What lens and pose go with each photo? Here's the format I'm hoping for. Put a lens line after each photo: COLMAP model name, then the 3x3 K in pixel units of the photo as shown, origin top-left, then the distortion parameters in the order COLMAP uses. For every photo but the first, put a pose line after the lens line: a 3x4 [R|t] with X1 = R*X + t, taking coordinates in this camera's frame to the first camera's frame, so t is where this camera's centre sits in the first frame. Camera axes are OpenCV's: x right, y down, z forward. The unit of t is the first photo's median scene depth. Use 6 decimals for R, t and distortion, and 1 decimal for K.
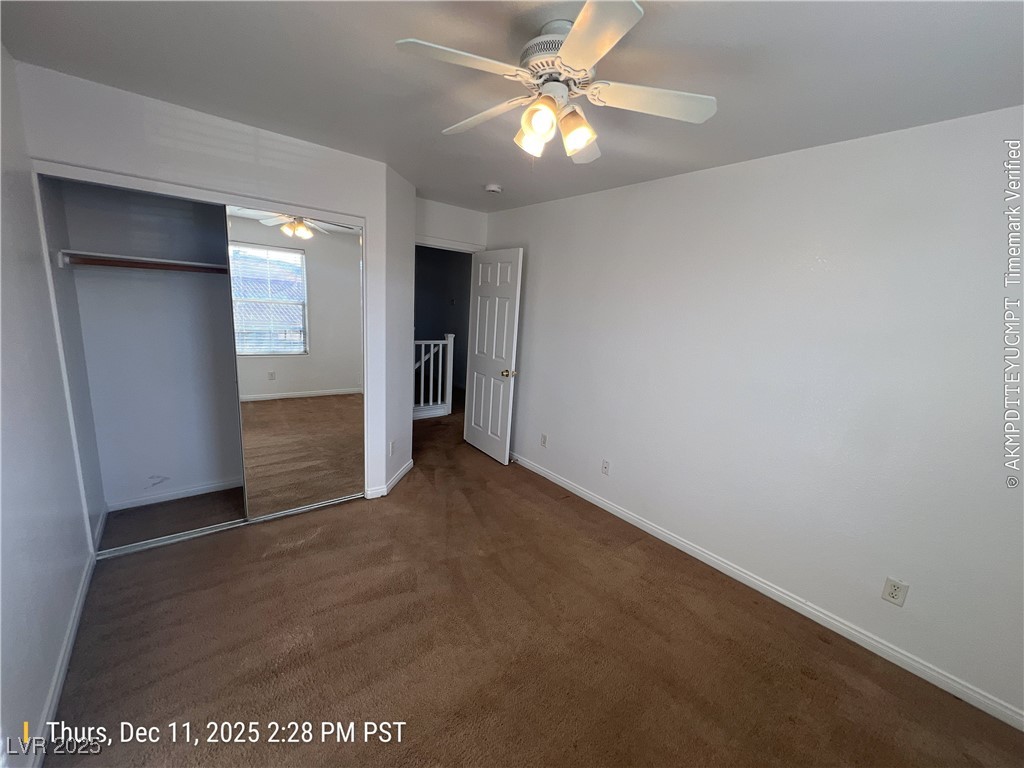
lens RADIAL K [[410.4, 0, 515.7], [0, 410.4, 384.1], [0, 0, 1]] dist [-0.007634, 0.000386]
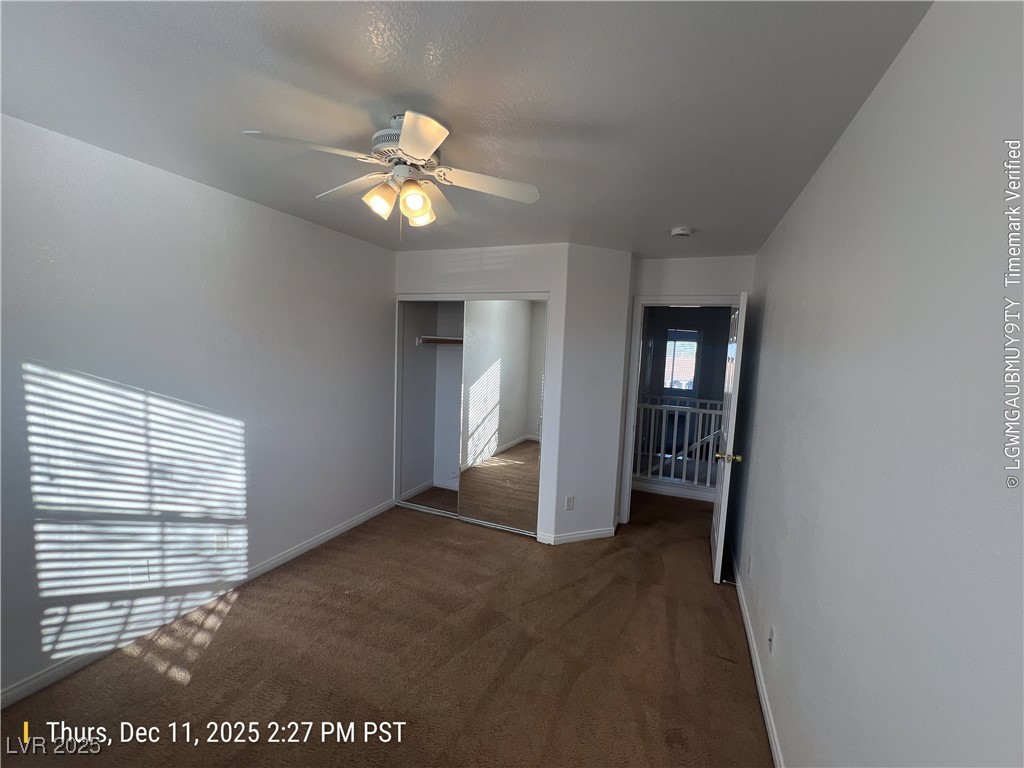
lens RADIAL K [[410.4, 0, 514.9], [0, 410.4, 384.8], [0, 0, 1]] dist [-0.007634, 0.000386]
pose [[0.471929, 0.033020, -0.881018, 0.627777], [-0.182764, 0.981255, -0.061123, -0.053785], [0.862485, 0.189865, 0.469117, 0.411595]]
